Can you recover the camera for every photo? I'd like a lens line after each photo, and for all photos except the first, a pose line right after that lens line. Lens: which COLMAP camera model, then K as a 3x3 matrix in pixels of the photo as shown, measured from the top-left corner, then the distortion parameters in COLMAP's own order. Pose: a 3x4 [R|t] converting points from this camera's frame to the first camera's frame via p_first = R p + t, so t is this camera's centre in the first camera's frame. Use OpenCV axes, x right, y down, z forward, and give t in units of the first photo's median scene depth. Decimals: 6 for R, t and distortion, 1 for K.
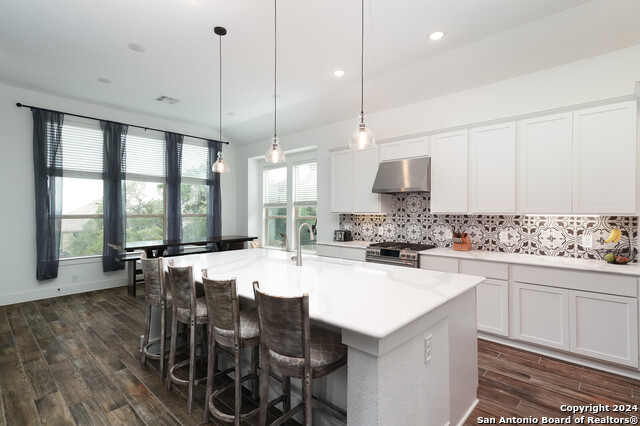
lens RADIAL K [[314.1, 0, 316.8], [0, 314.1, 211.2], [0, 0, 1]] dist [0.002037, 0.000399]
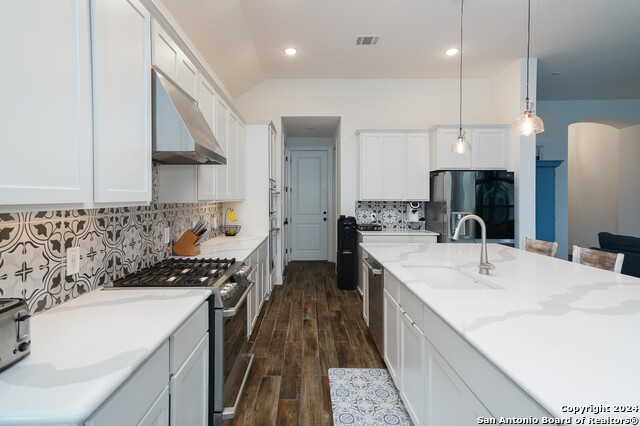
lens RADIAL K [[319.8, 0, 308.8], [0, 319.8, 200.9], [0, 0, 1]] dist [0.000861, 0.000089]
pose [[-0.680848, -0.007907, 0.732382, -0.211973], [-0.001751, 0.999956, 0.009168, -0.000454], [-0.732423, 0.004960, -0.680832, 1.185386]]
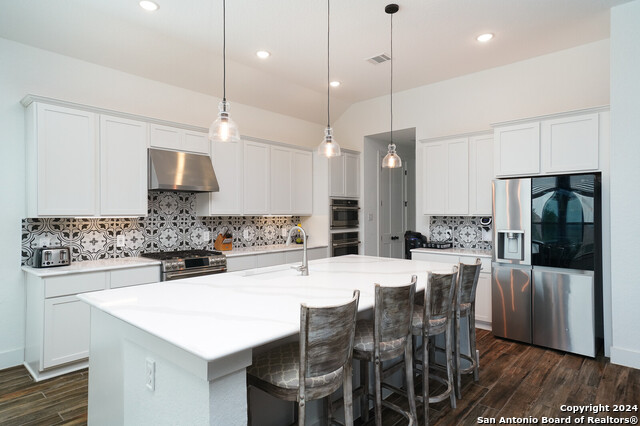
lens RADIAL K [[363.3, 0, 320.0], [0, 363.3, 213.0], [0, 0, 1]] dist [0.002685, 0.001310]
pose [[-0.018952, -0.000931, 0.999820, -0.703337], [-0.000011, 1.000000, 0.000931, -0.001201], [-0.999820, 0.000006, -0.018952, 0.645055]]
